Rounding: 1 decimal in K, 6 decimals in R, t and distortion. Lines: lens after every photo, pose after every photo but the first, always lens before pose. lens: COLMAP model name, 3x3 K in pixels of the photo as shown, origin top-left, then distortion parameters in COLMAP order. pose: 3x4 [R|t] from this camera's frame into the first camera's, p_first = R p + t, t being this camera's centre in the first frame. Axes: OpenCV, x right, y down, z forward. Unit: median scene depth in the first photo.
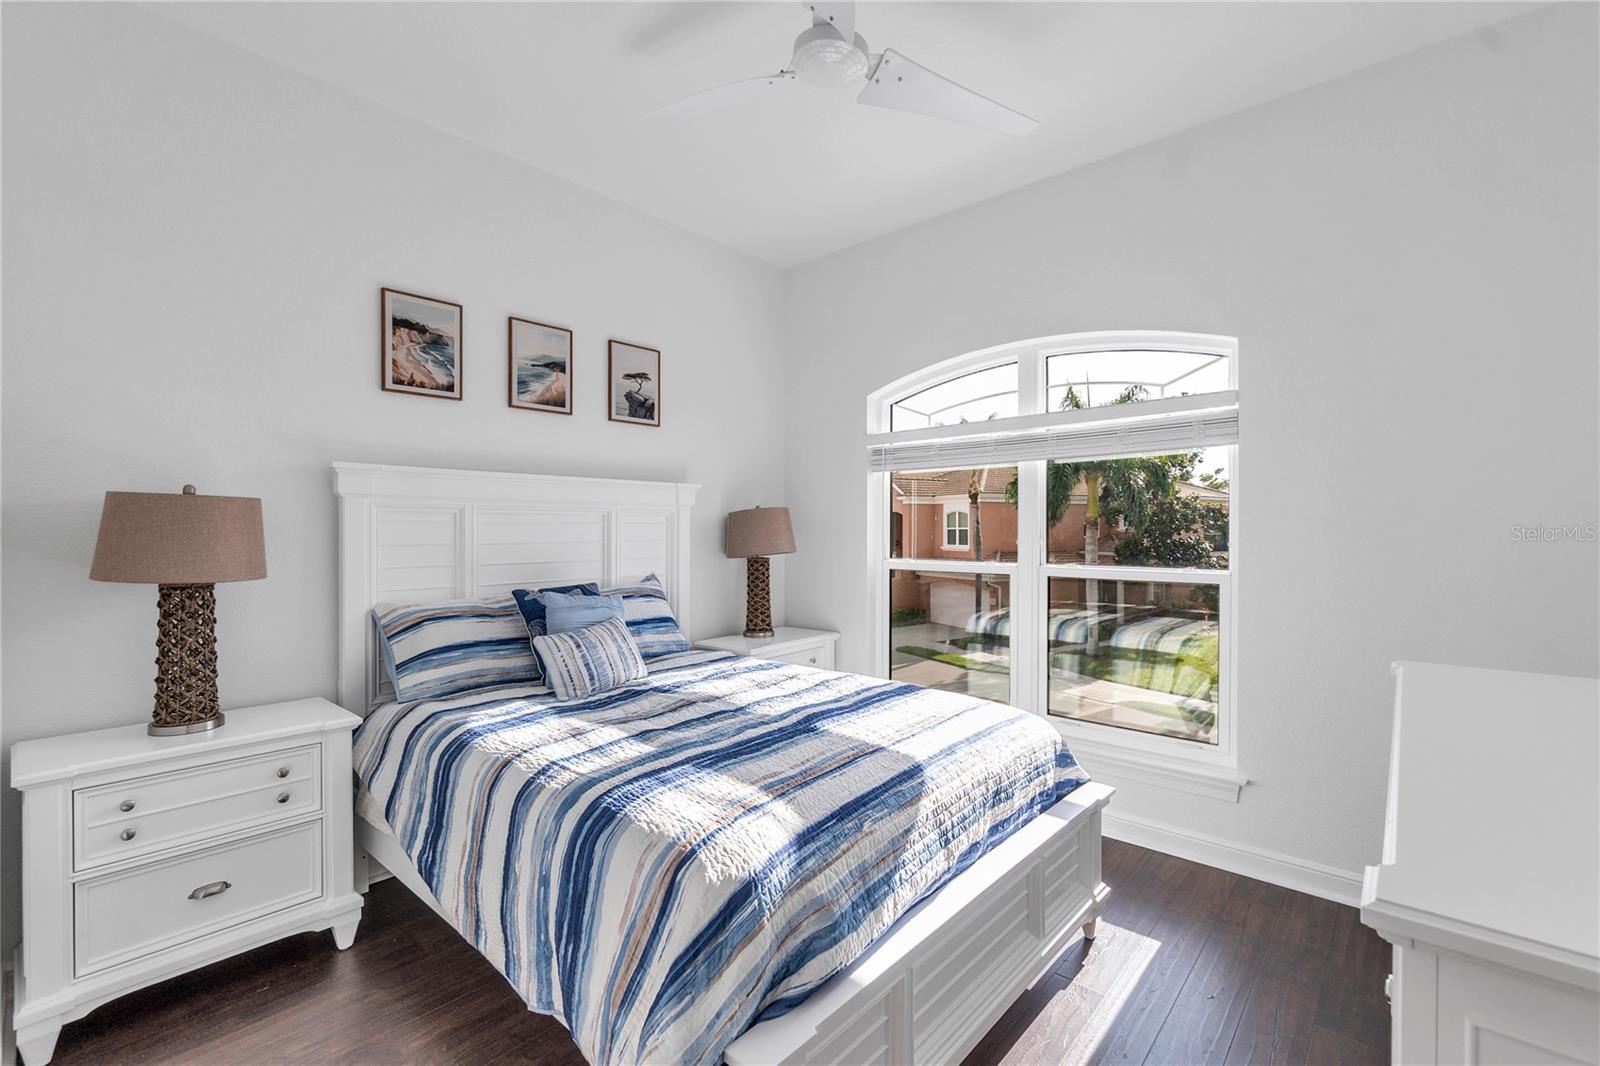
lens RADIAL K [[718.7, 0, 812.2], [0, 718.7, 534.4], [0, 0, 1]] dist [-0.001658, -0.000302]
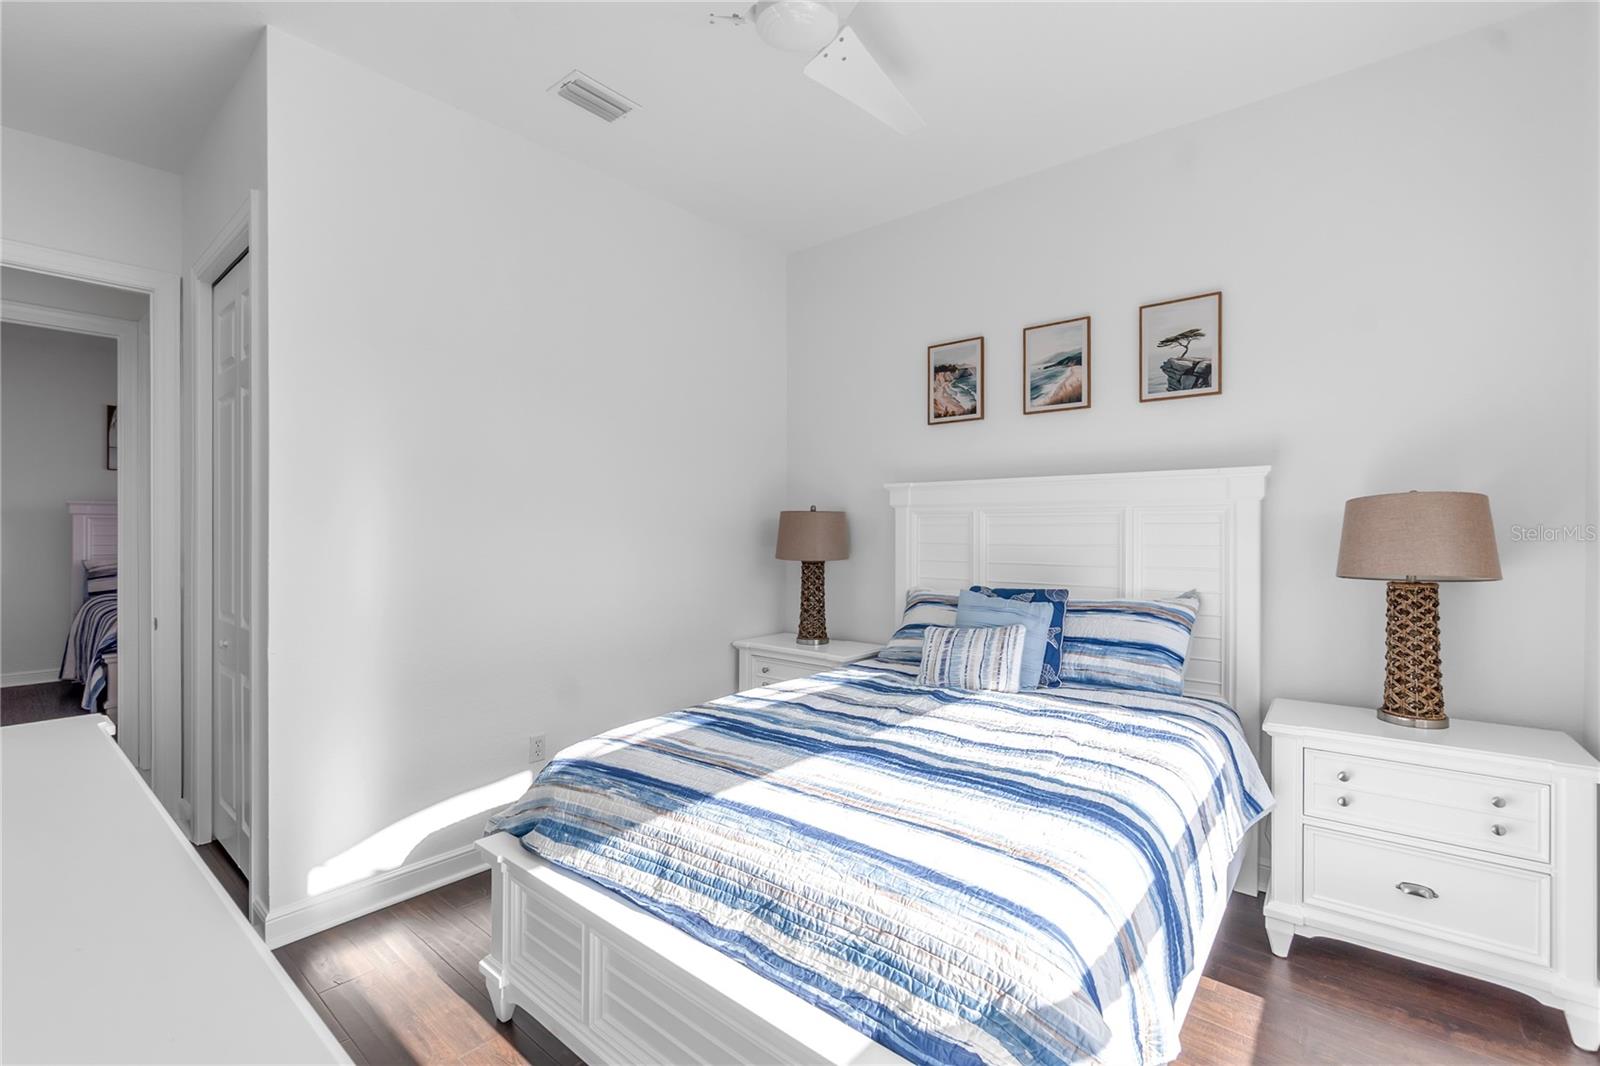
lens RADIAL K [[687.9, 0, 768.3], [0, 687.9, 539.0], [0, 0, 1]] dist [-0.001467, -0.000188]
pose [[-0.005436, 0.016924, -0.999842, 0.663750], [-0.007913, 0.999825, 0.016966, -0.010924], [0.999954, 0.008004, -0.005302, 0.710712]]
